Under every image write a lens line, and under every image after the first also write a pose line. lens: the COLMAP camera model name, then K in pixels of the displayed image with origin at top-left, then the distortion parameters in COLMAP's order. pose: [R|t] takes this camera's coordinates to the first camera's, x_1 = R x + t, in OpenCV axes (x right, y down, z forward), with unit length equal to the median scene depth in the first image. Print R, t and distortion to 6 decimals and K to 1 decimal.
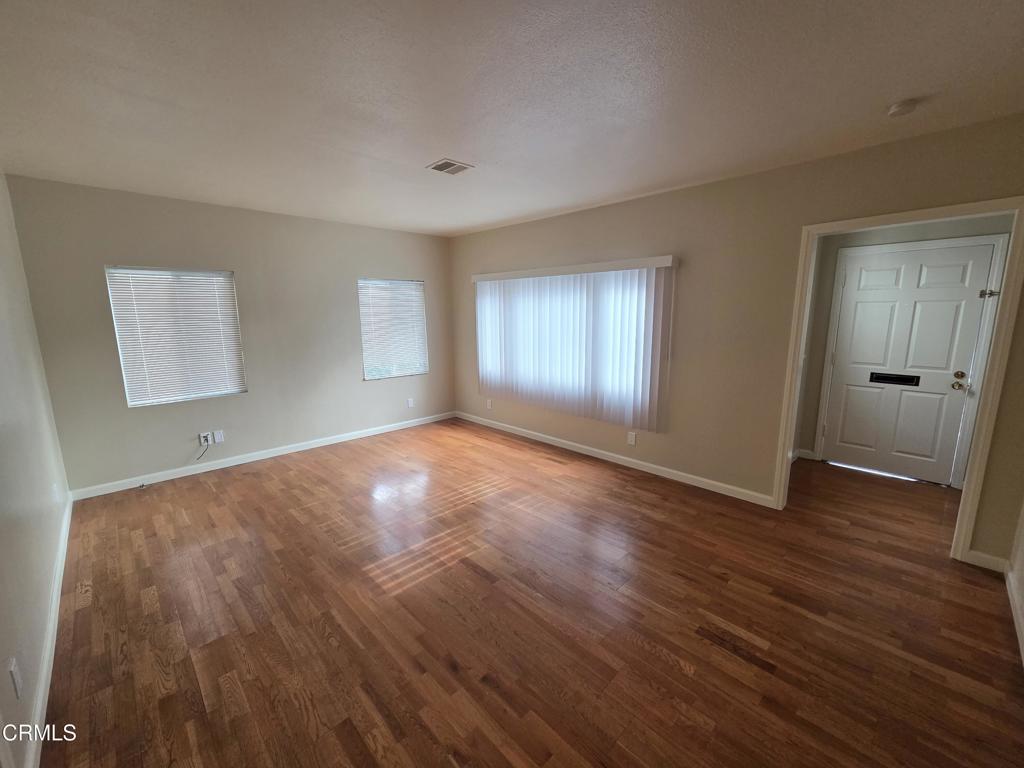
lens RADIAL K [[416.4, 0, 514.3], [0, 416.4, 381.9], [0, 0, 1]] dist [0.000755, -0.000155]
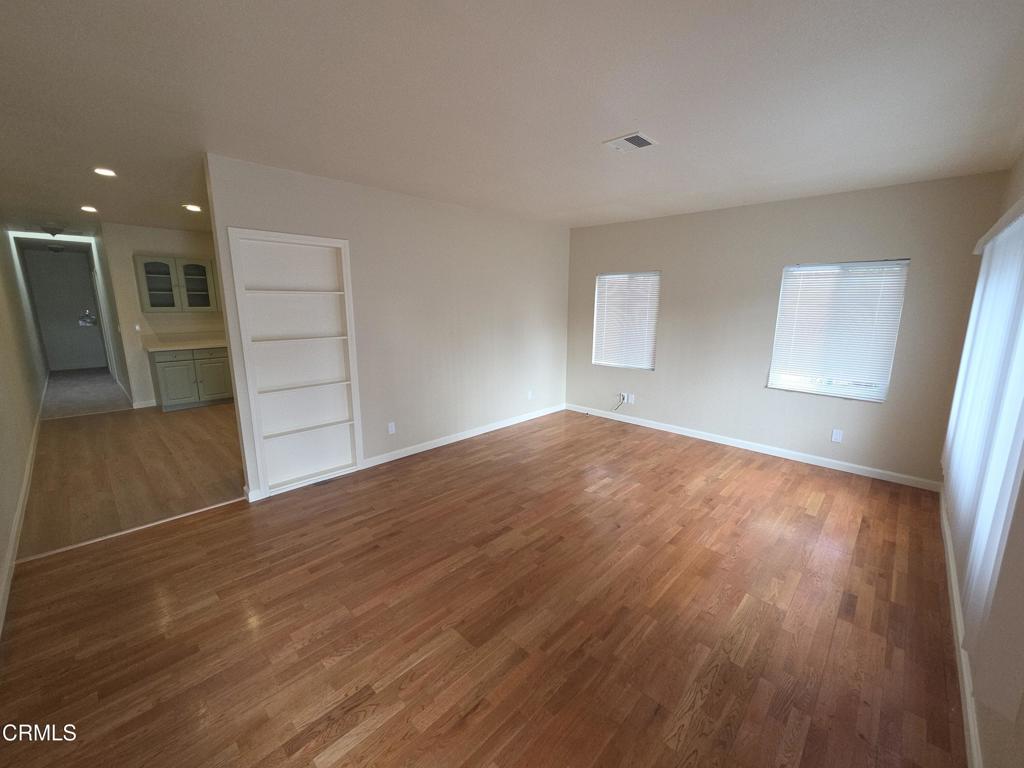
lens RADIAL K [[416.4, 0, 514.3], [0, 416.4, 381.9], [0, 0, 1]] dist [0.000755, -0.000155]
pose [[0.033375, 0.196941, -0.979847, 0.574064], [-0.174024, 0.966562, 0.188344, -0.107338], [0.984176, 0.164231, 0.066531, 0.560411]]
